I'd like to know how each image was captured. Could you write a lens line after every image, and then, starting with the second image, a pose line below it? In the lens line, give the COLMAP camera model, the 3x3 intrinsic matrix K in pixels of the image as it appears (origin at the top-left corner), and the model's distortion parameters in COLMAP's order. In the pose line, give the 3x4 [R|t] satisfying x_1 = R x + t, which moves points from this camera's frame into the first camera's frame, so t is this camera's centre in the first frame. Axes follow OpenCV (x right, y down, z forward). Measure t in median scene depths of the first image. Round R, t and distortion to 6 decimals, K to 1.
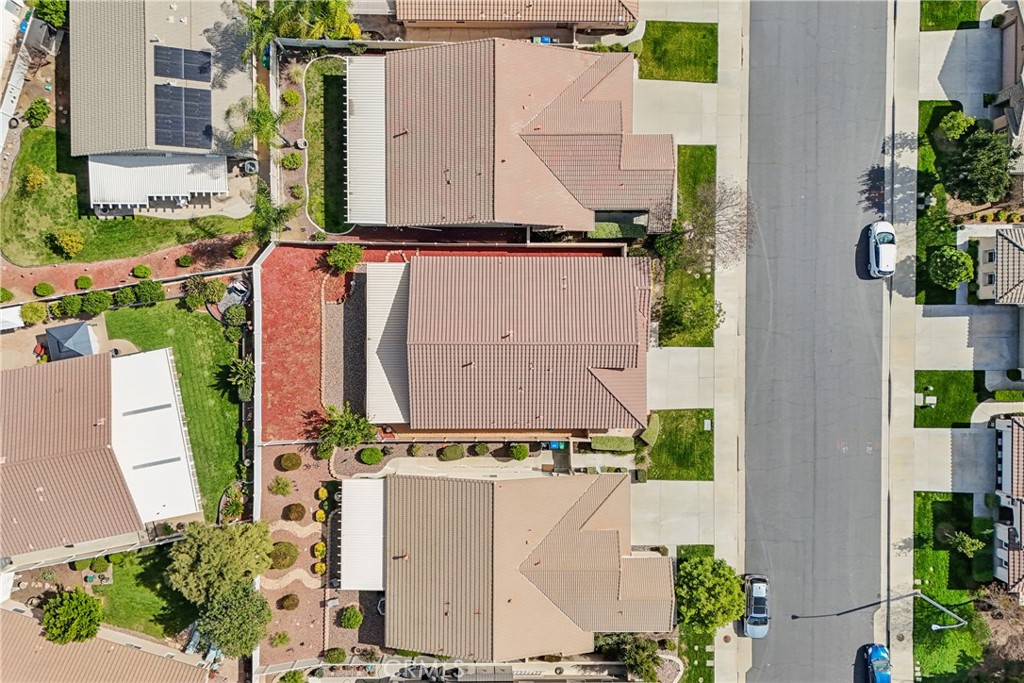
lens RADIAL K [[887.4, 0, 514.2], [0, 887.4, 339.7], [0, 0, 1]] dist [0.109419, -0.161321]
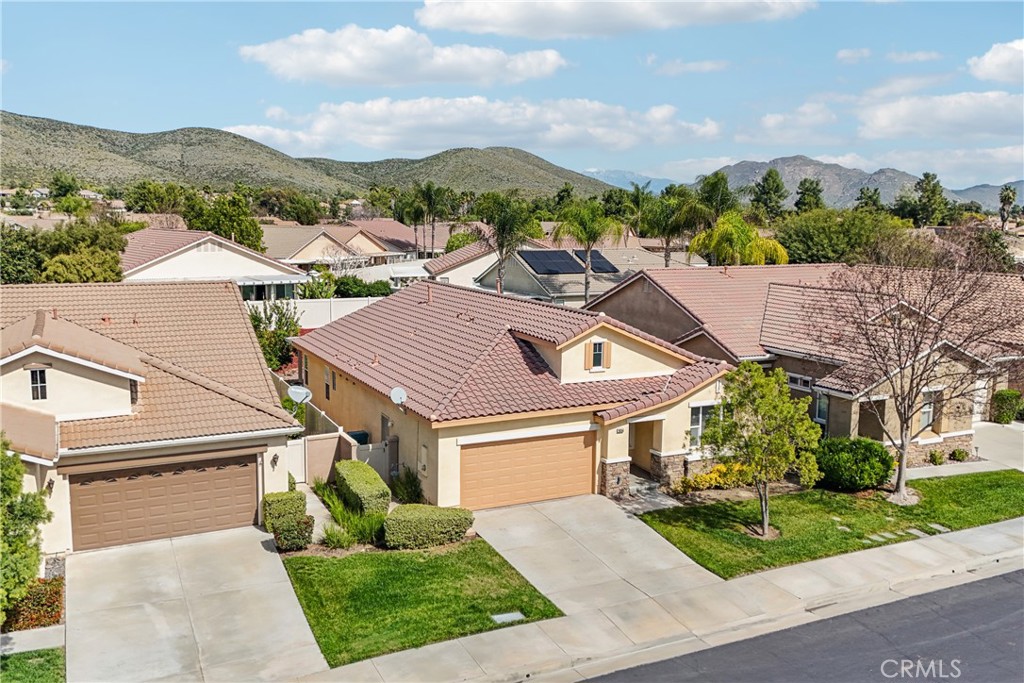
lens RADIAL K [[887.4, 0, 514.2], [0, 887.4, 339.7], [0, 0, 1]] dist [0.109419, -0.161321]
pose [[0.448191, 0.120530, -0.885775, 0.489779], [-0.893877, 0.048834, -0.445646, 0.231230], [-0.010458, 0.991508, 0.129626, 0.893984]]
